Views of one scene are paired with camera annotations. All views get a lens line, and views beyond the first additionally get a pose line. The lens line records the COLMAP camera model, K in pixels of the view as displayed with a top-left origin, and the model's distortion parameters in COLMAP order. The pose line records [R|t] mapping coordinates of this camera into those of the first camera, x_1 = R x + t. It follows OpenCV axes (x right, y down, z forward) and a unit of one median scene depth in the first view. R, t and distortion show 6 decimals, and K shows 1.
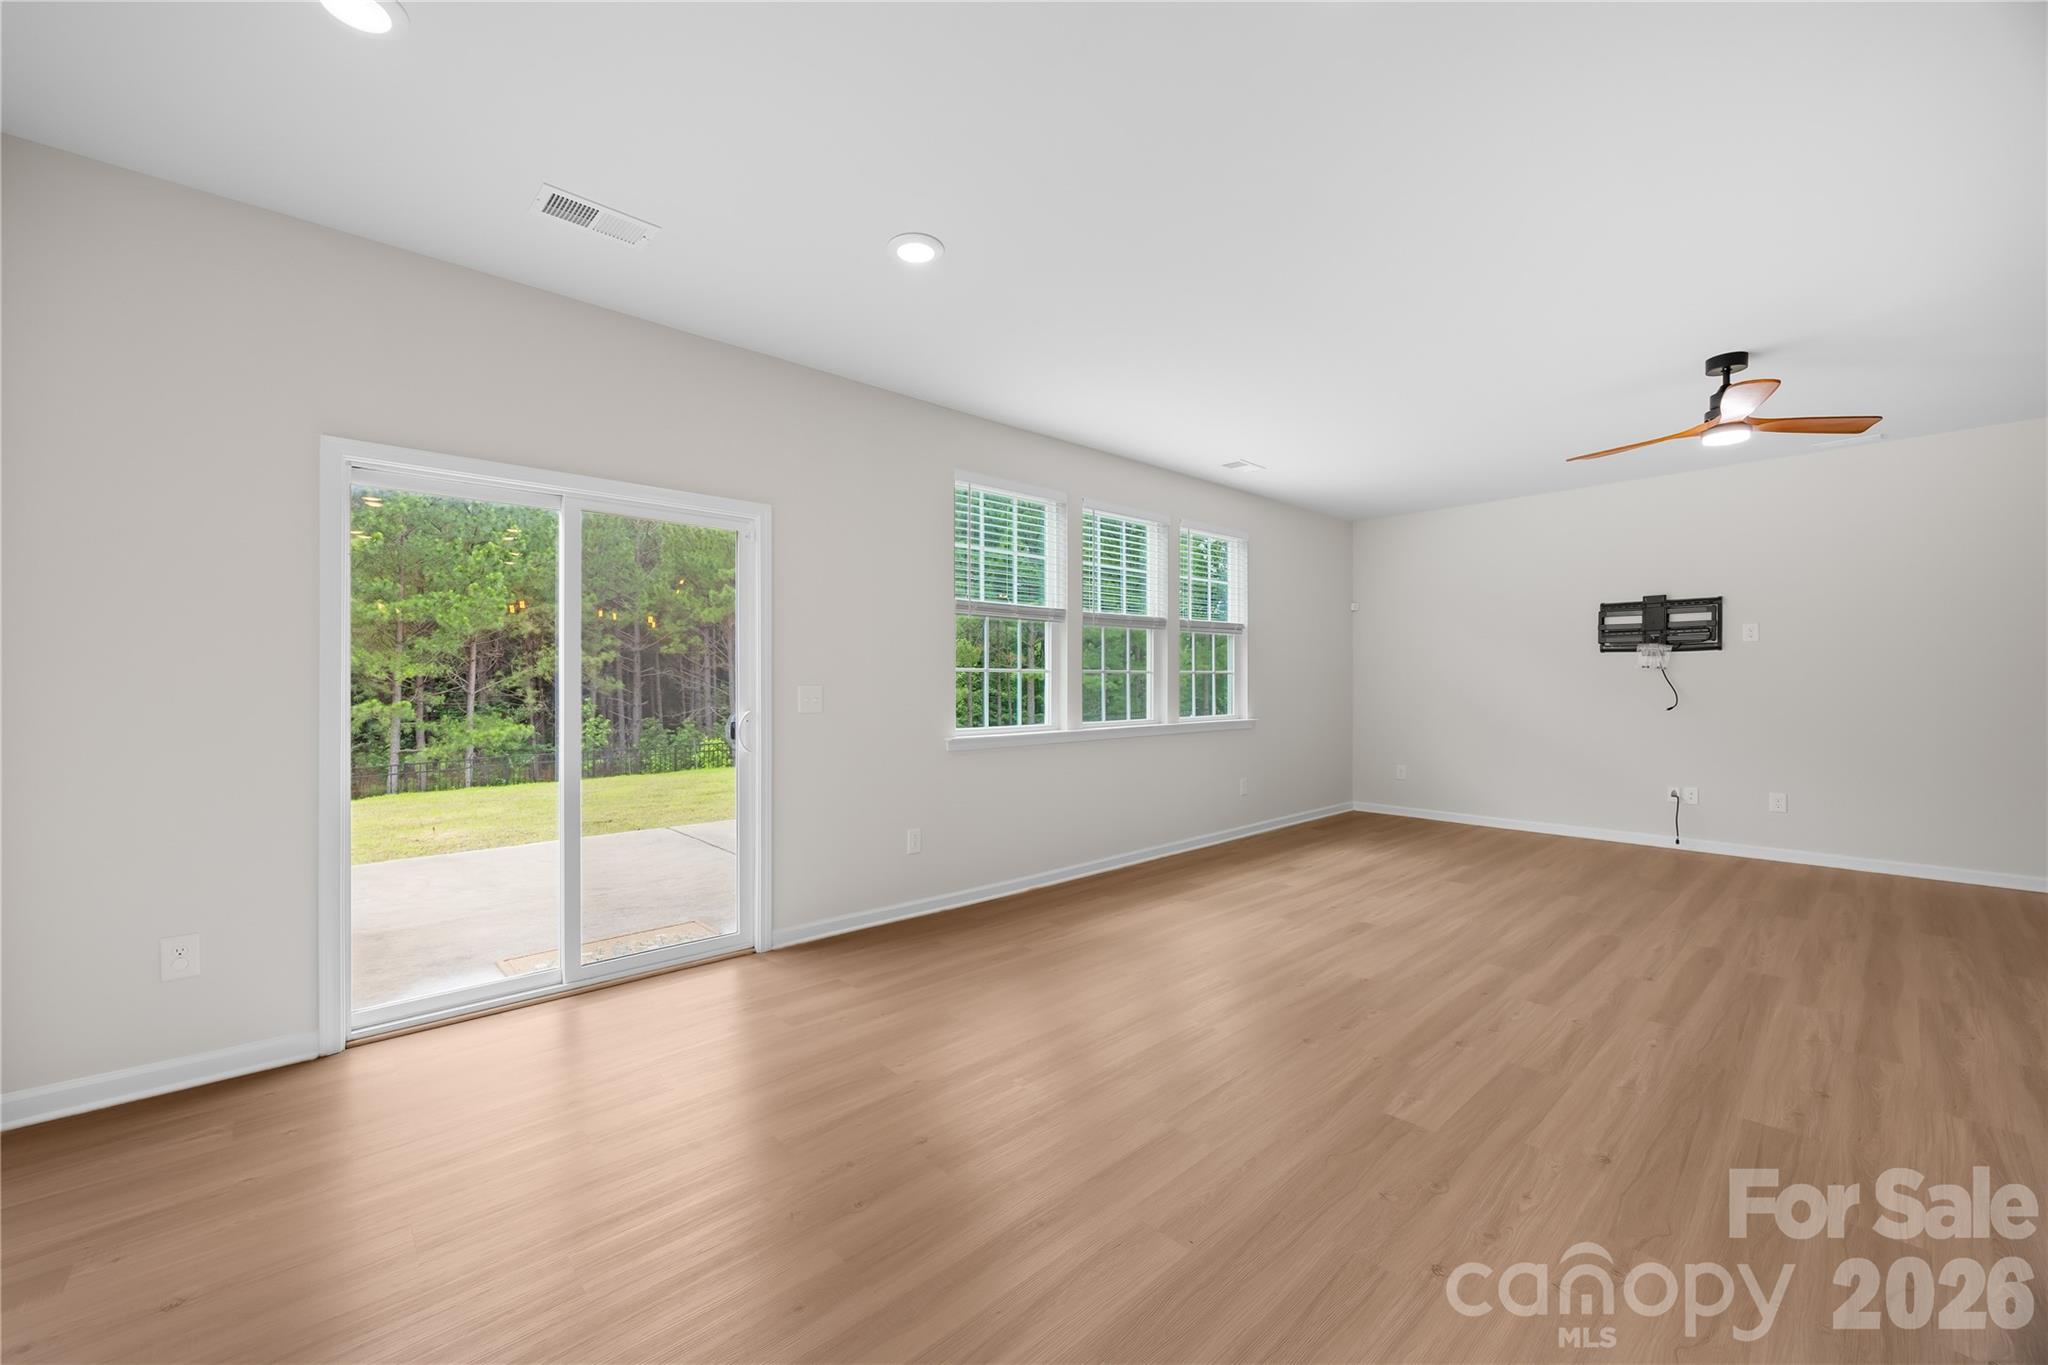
lens RADIAL K [[799.2, 0, 991.1], [0, 799.2, 686.3], [0, 0, 1]] dist [-0.002604, 0.000004]
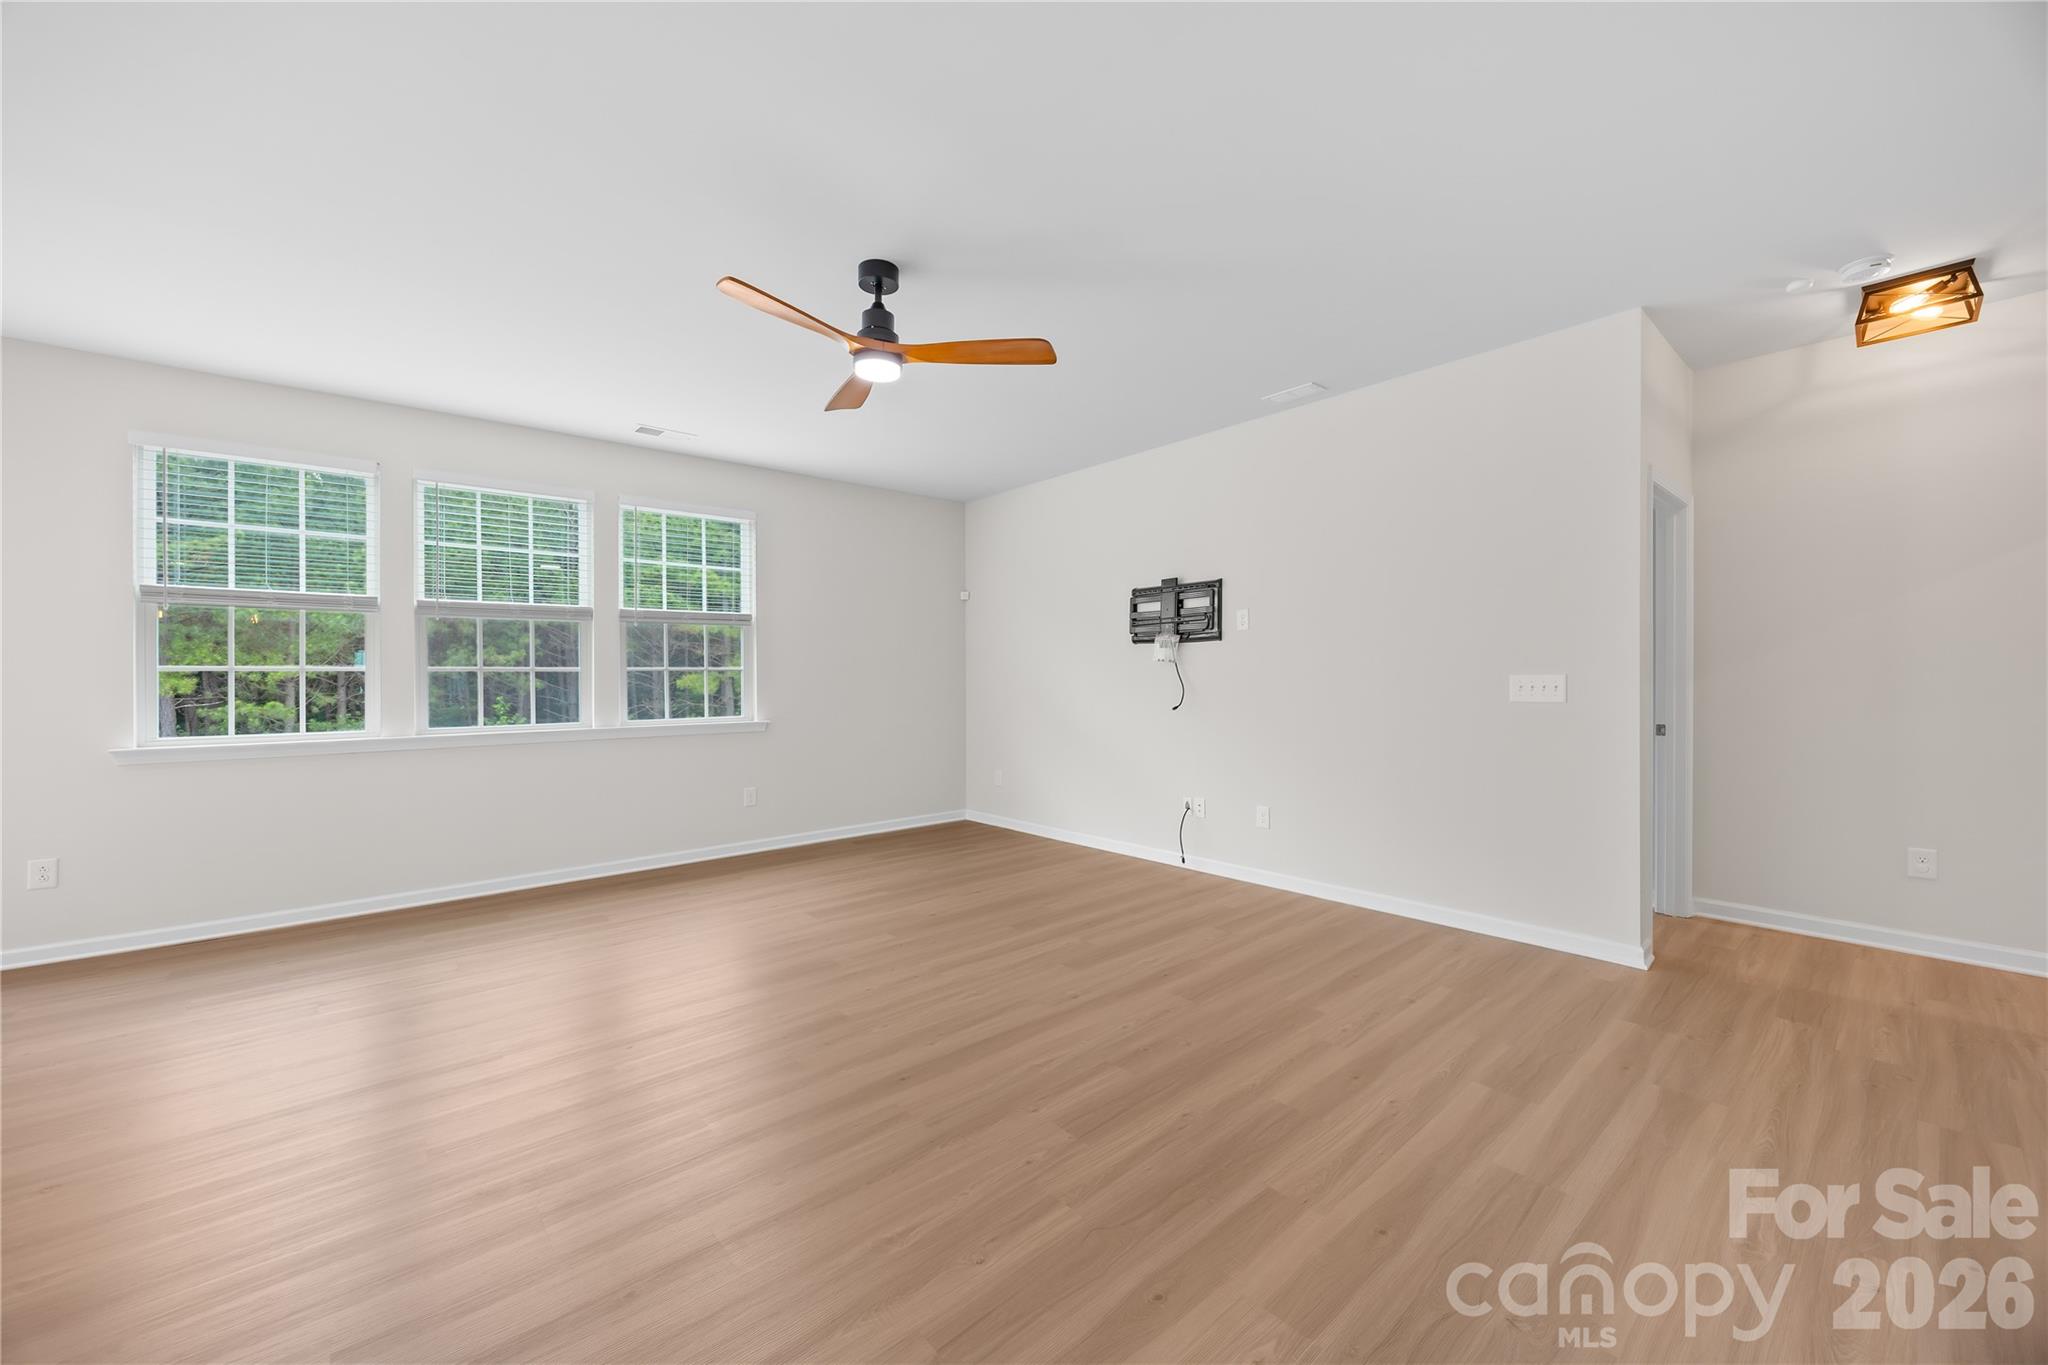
lens RADIAL K [[779.1, 0, 1020.4], [0, 779.1, 674.7], [0, 0, 1]] dist [-0.002285, 0.000093]
pose [[0.999941, -0.005620, -0.009279, 0.696249], [0.005526, 0.999934, -0.010065, -0.000553], [0.009335, 0.010013, 0.999906, 0.146594]]
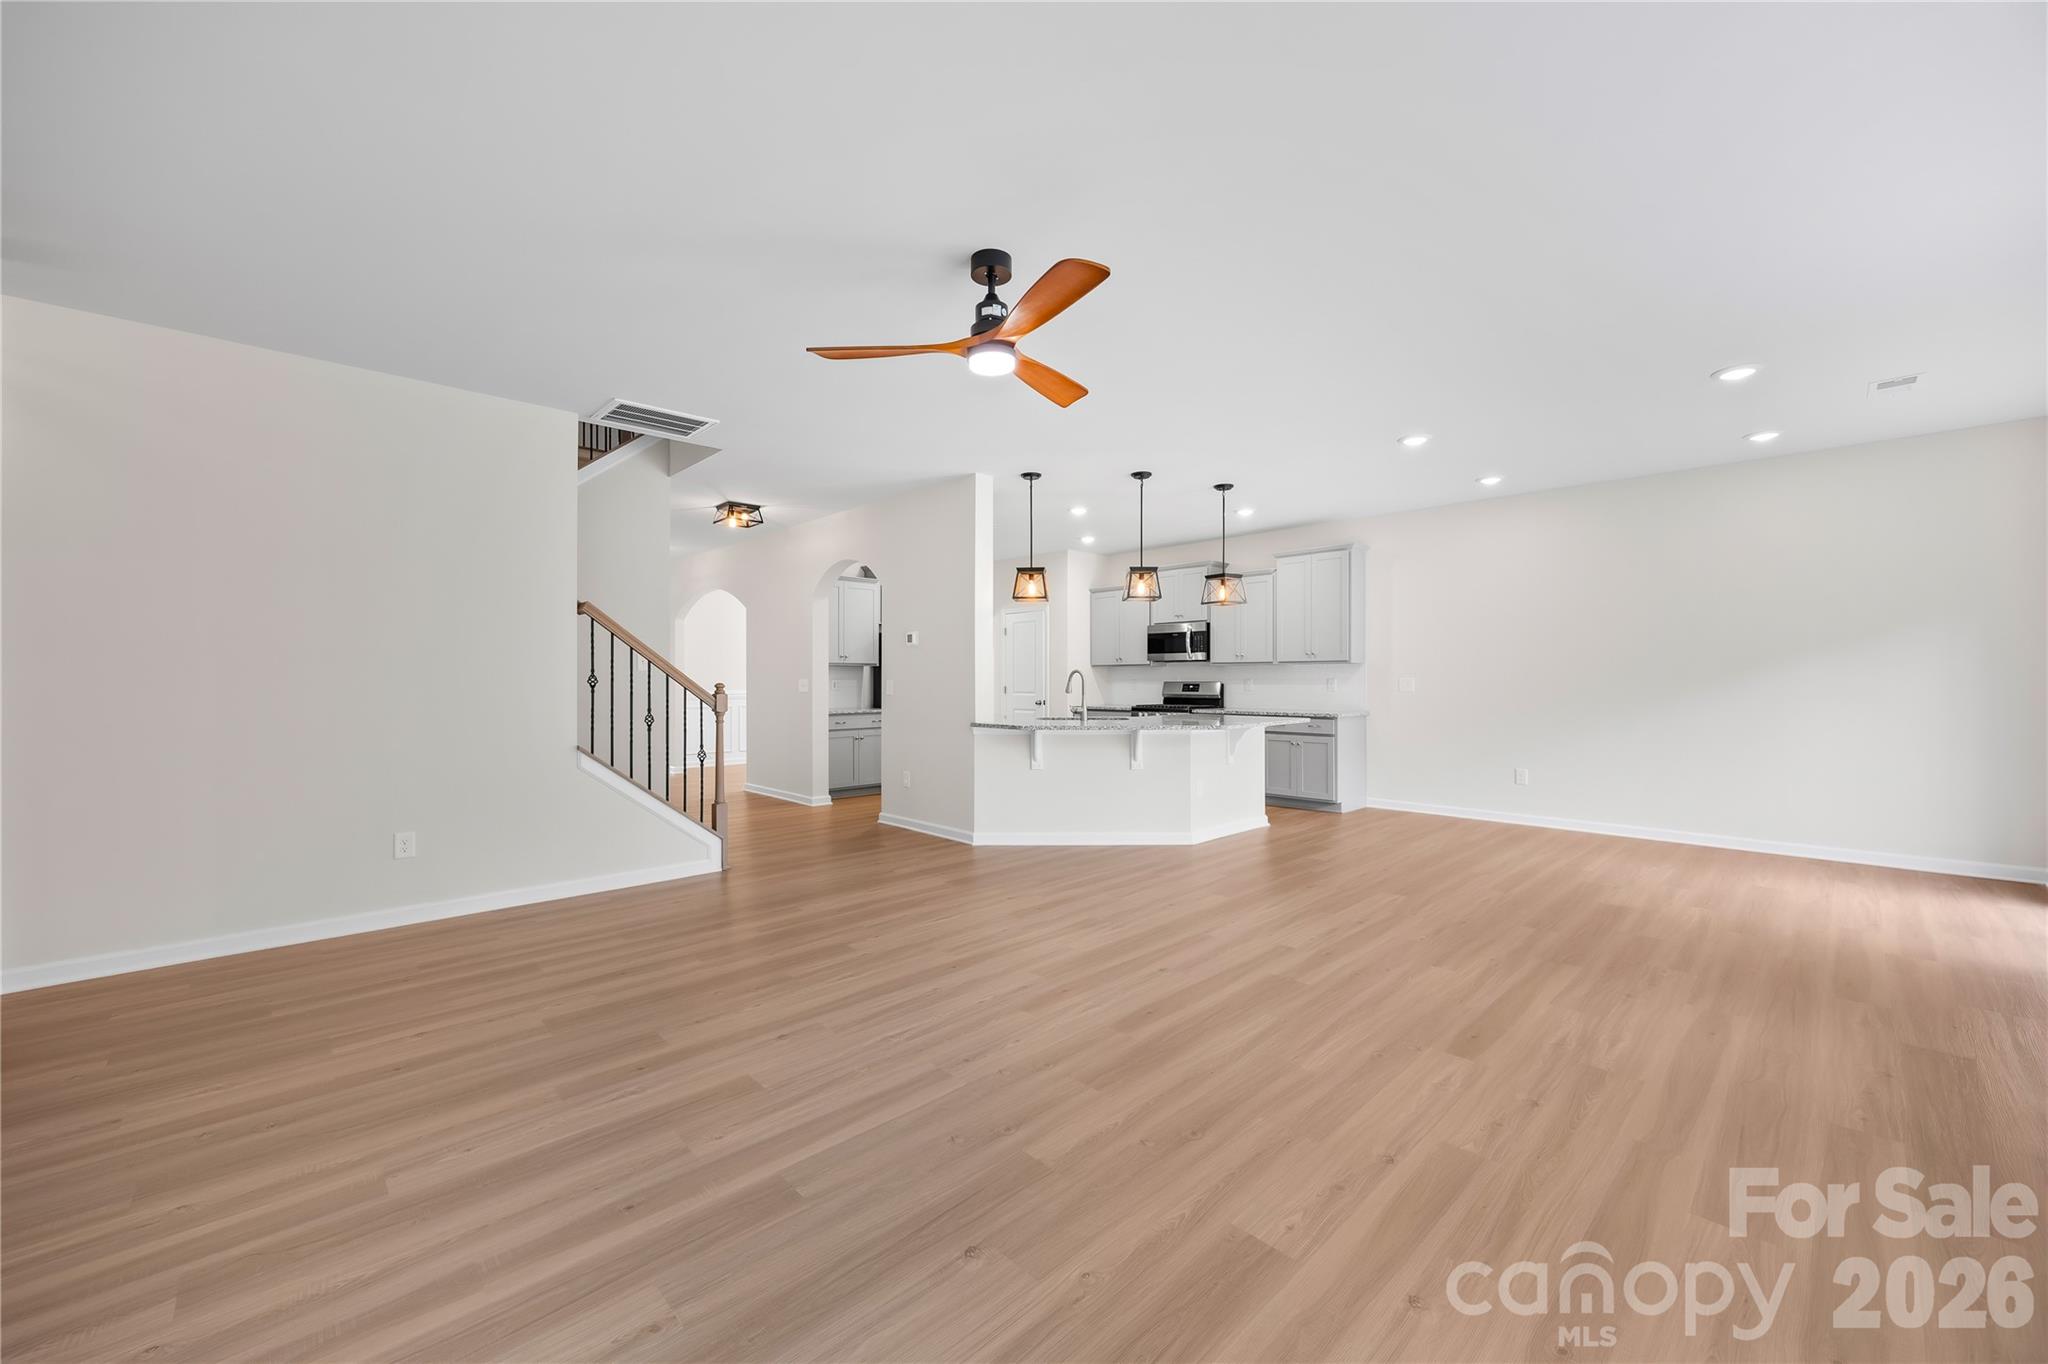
lens RADIAL K [[791.7, 0, 1024.0], [0, 791.7, 682.0], [0, 0, 1]] dist [-0.002219, -0.000052]
pose [[-0.999048, 0.004785, -0.043366, 0.601311], [0.004340, 0.999937, 0.010353, -0.006331], [0.043413, 0.010154, -0.999006, 1.149242]]
